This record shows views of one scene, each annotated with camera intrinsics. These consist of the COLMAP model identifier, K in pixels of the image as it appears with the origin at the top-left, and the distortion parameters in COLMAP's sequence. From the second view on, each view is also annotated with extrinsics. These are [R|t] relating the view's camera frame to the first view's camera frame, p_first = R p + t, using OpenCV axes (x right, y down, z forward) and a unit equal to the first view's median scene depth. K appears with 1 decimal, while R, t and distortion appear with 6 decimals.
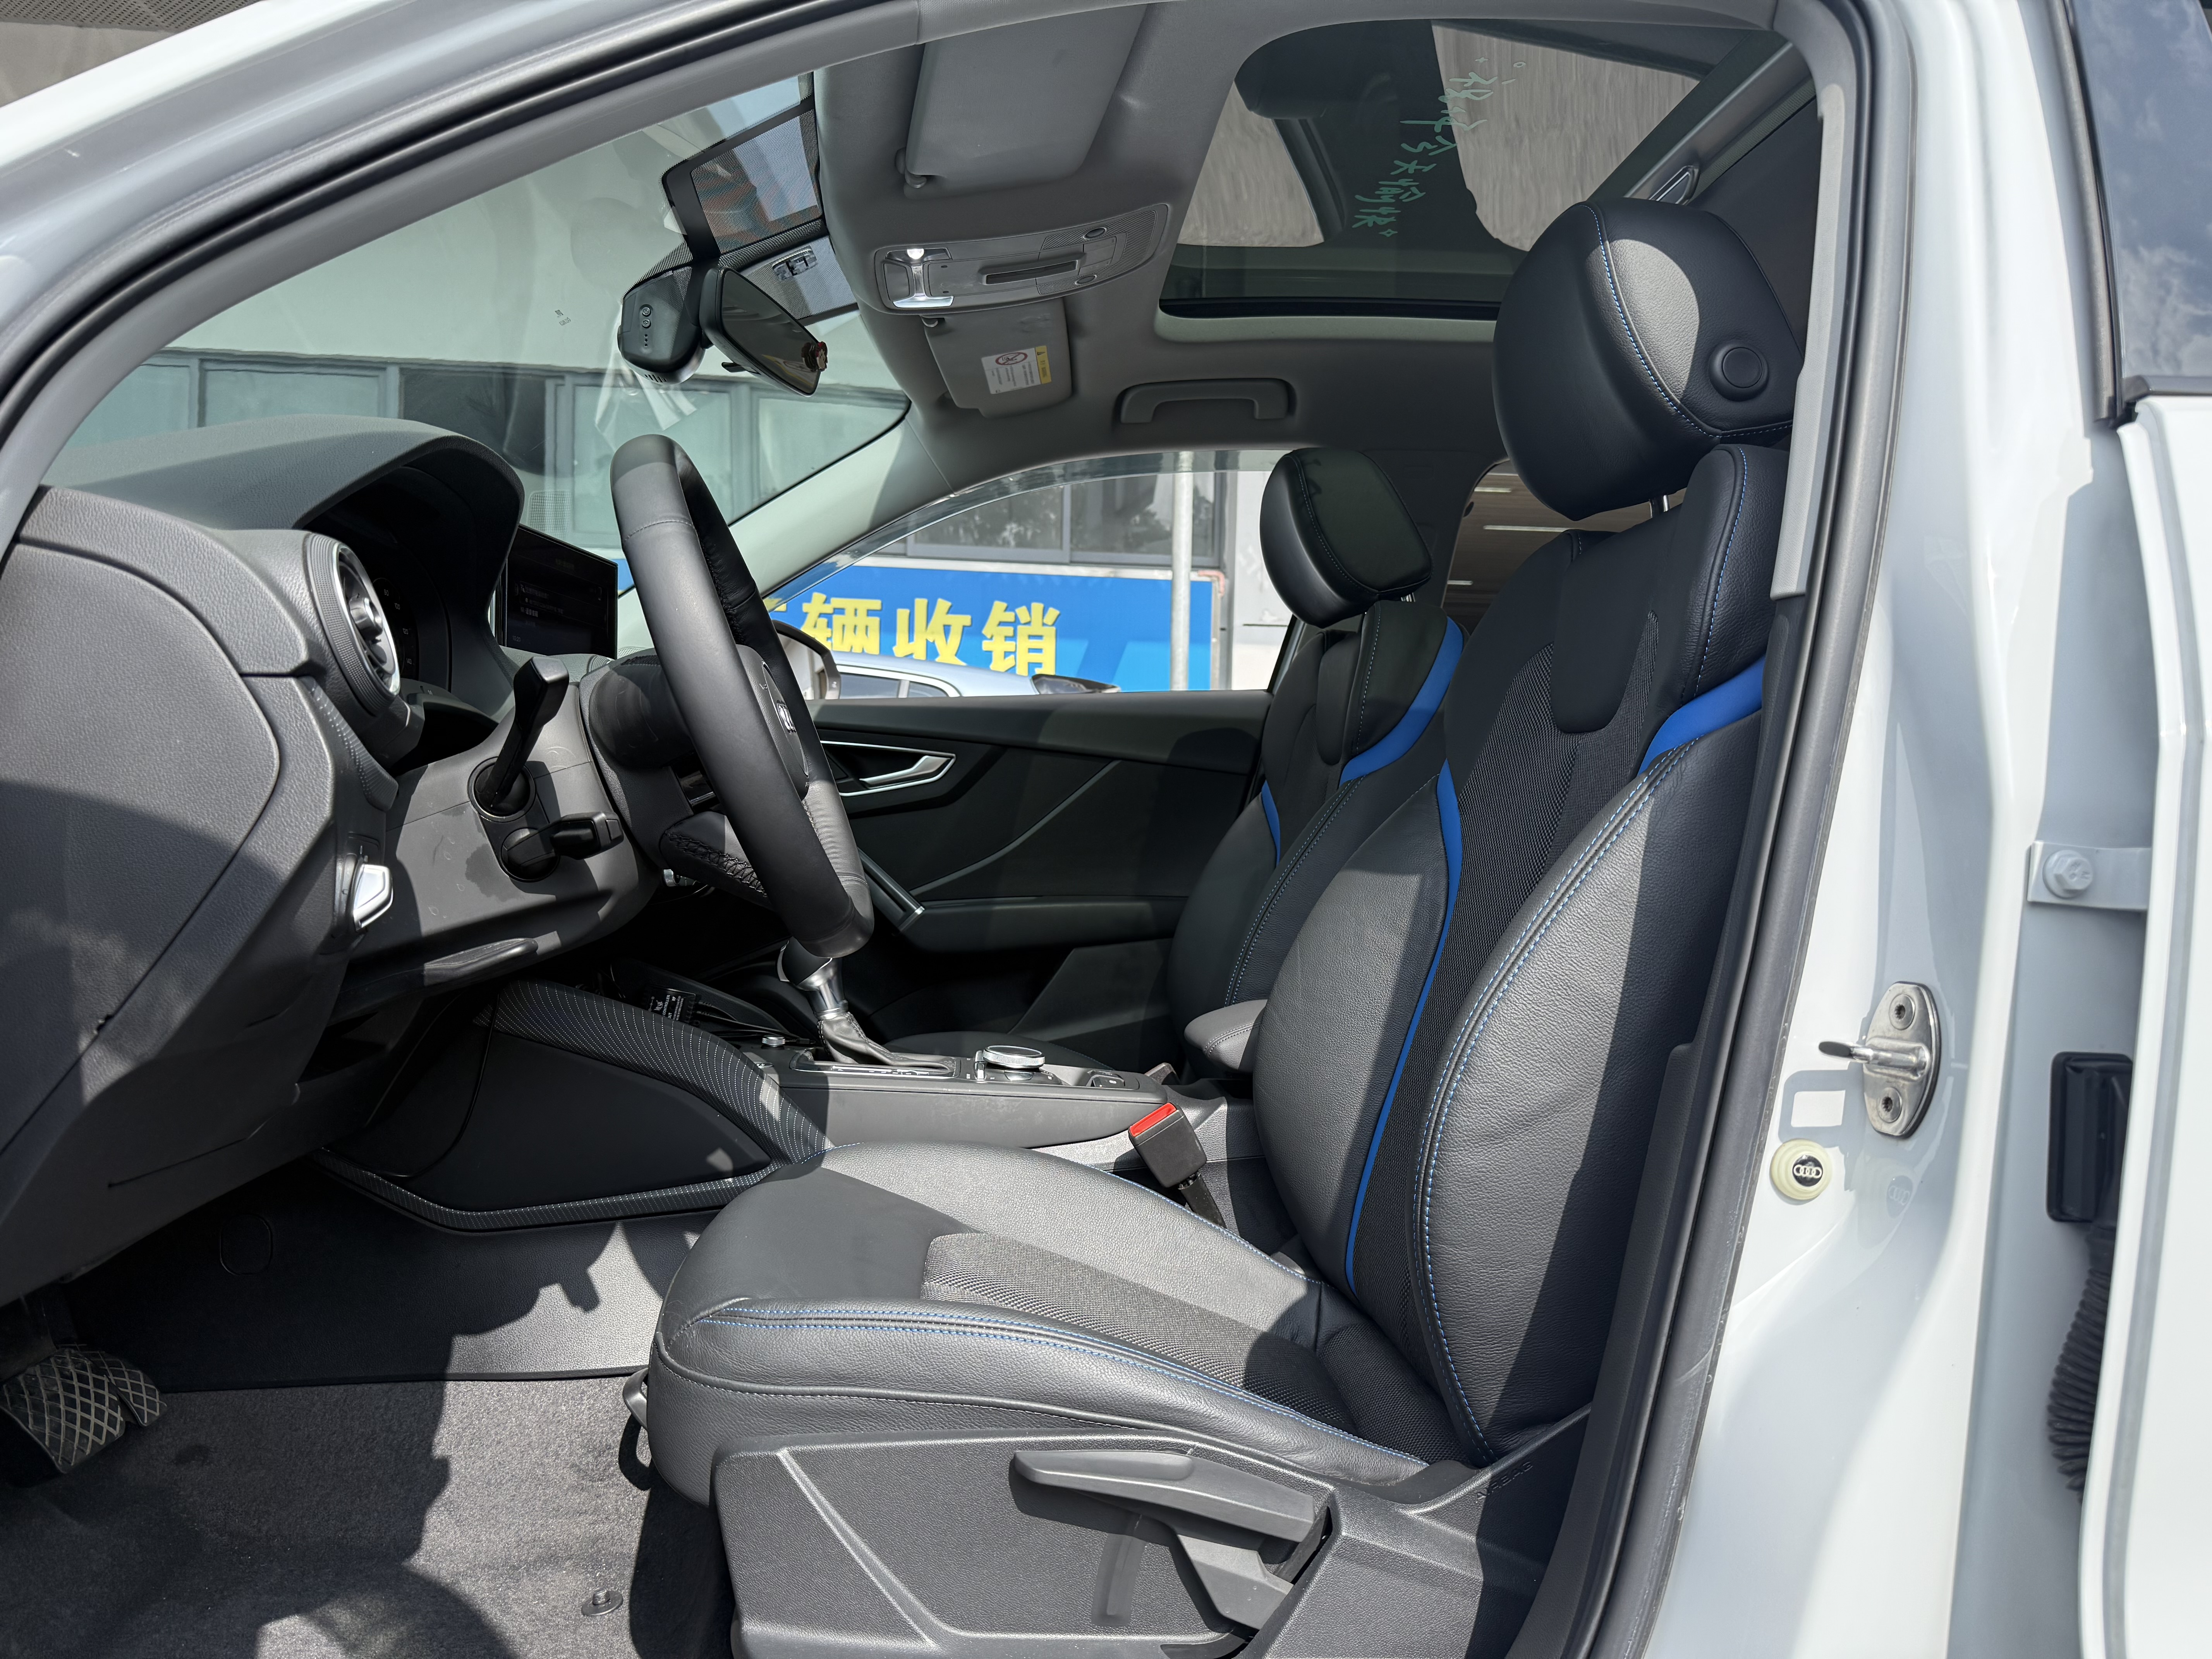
lens RADIAL K [[1554.2, 0, 1128.8], [0, 1554.2, 842.8], [0, 0, 1]] dist [0.057433, -0.069866]
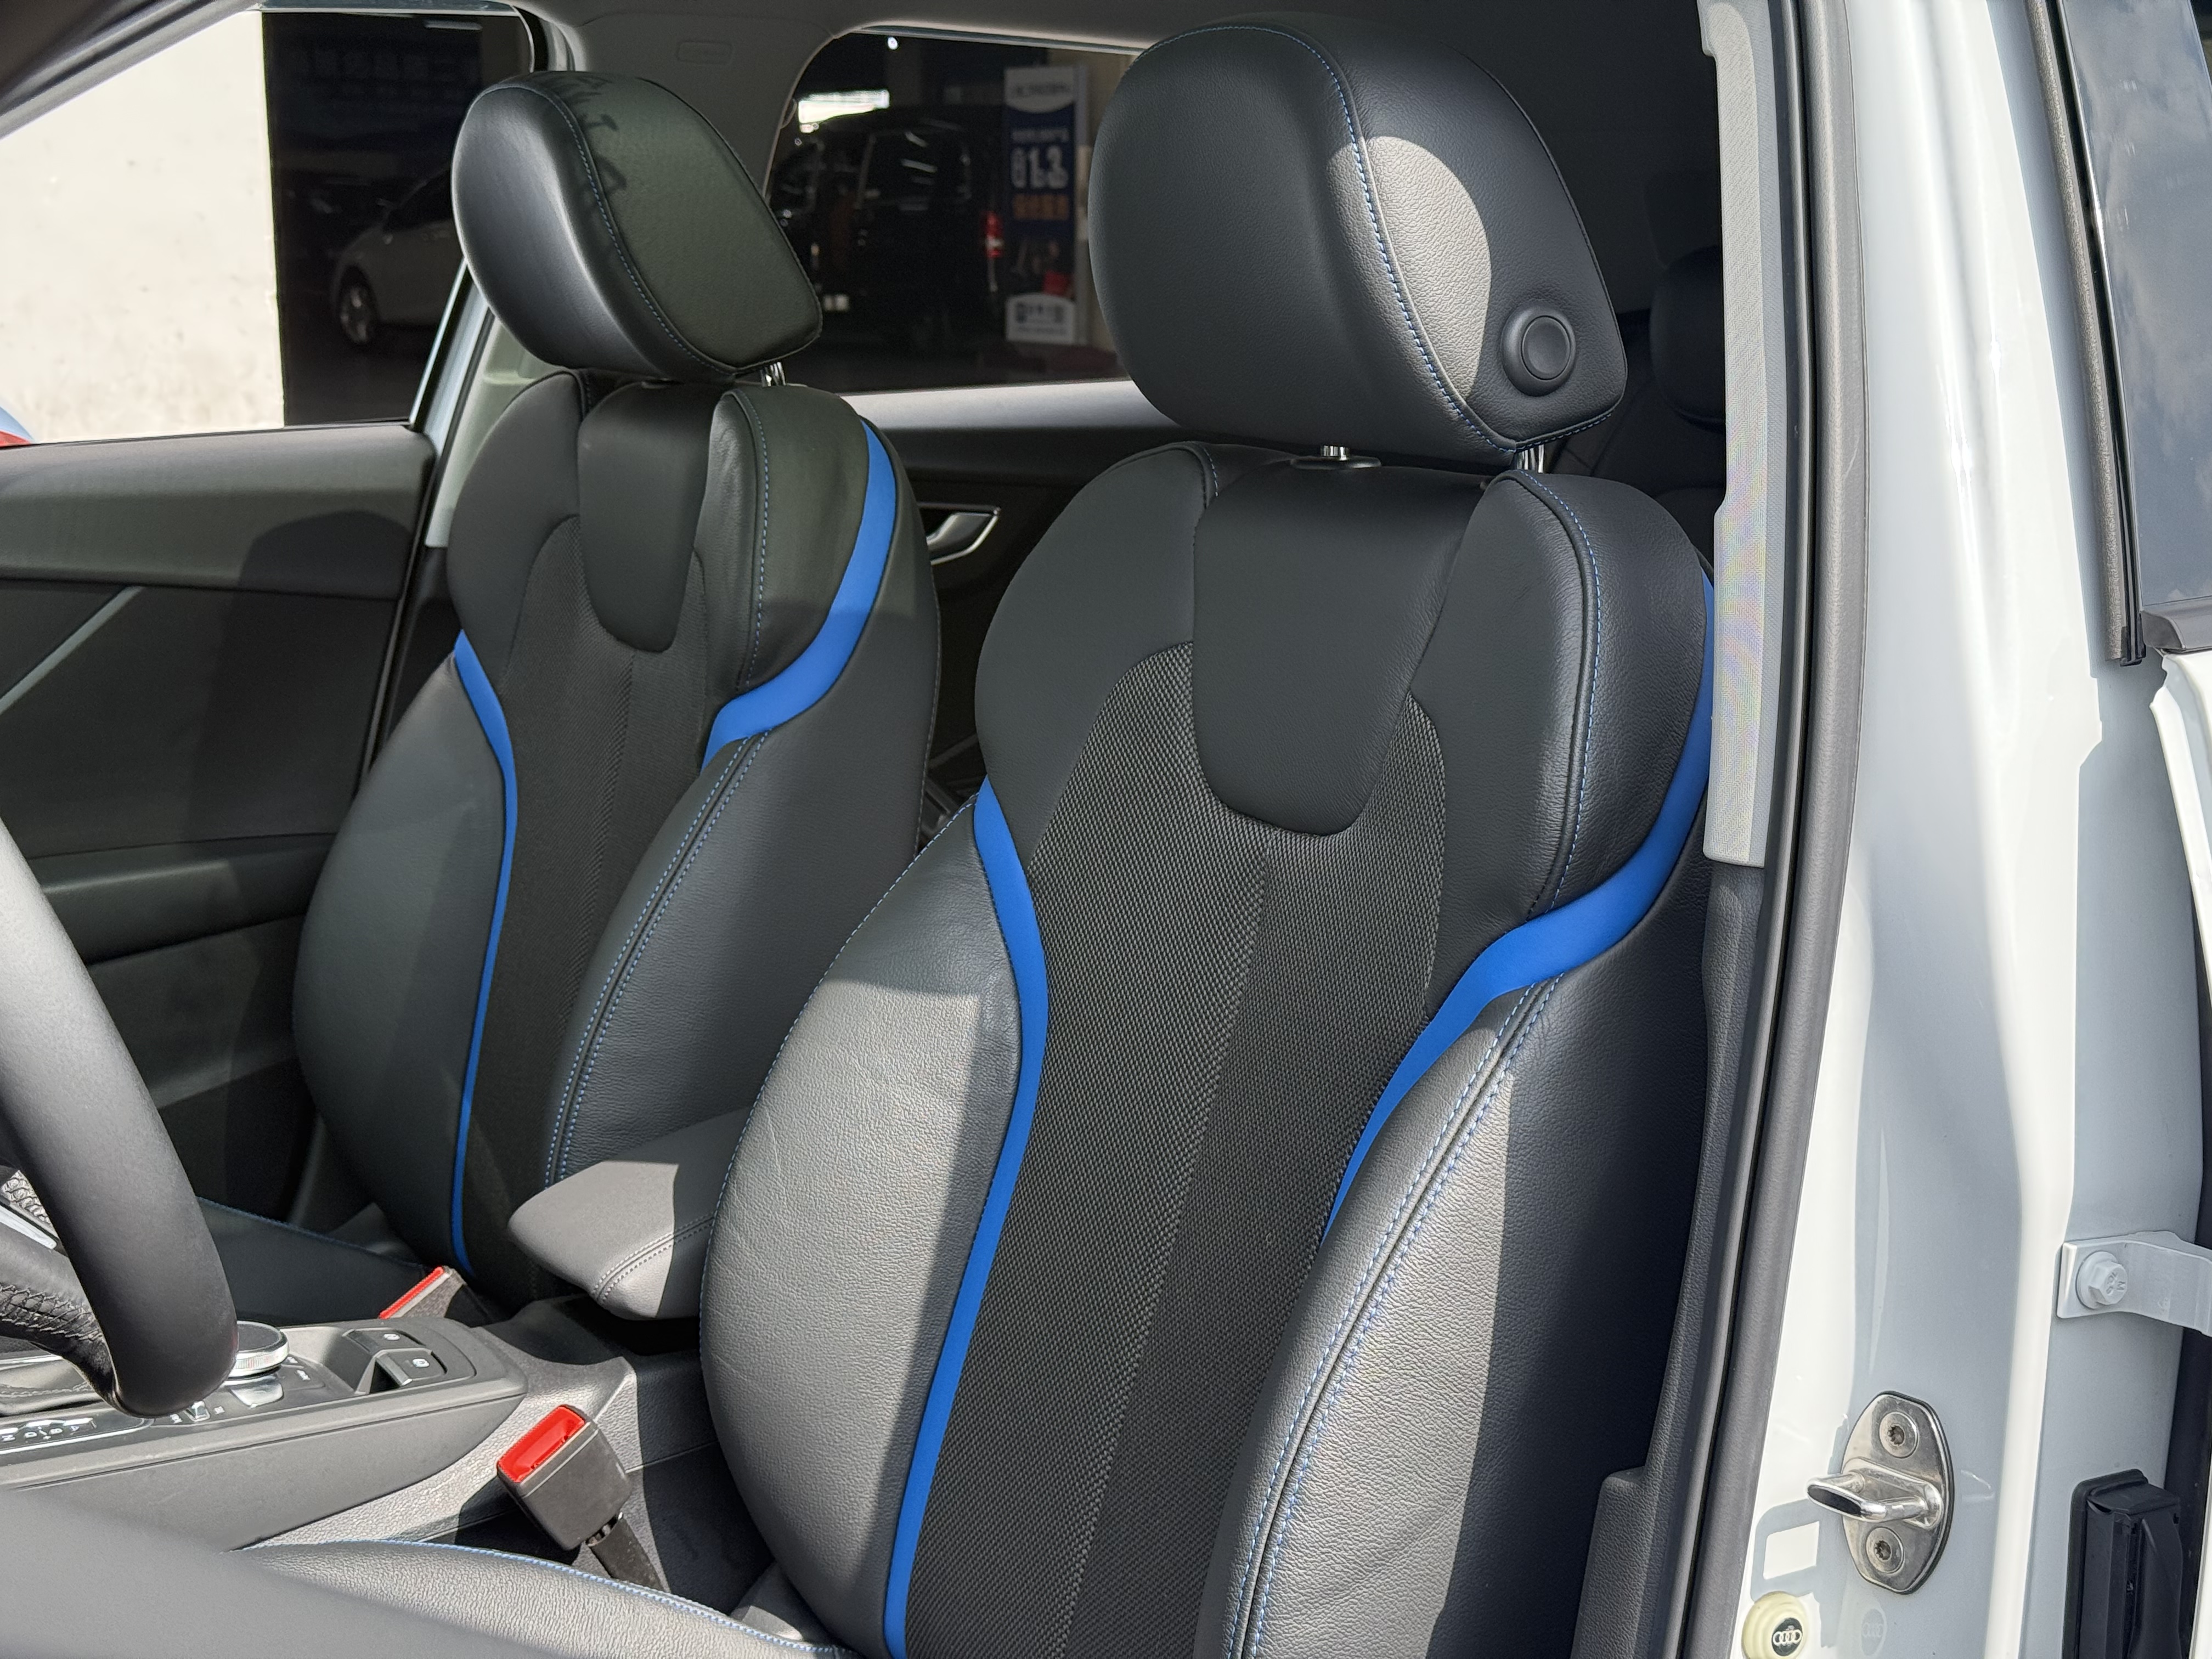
lens RADIAL K [[3111.0, 0, 1108.1], [0, 3111.0, 841.8], [0, 0, 1]] dist [0.162966, 0.000000]
pose [[0.899351, -0.099914, 0.425658, -0.347920], [0.018432, 0.981338, 0.191403, -0.336964], [-0.436839, -0.164293, 0.884409, -0.125602]]
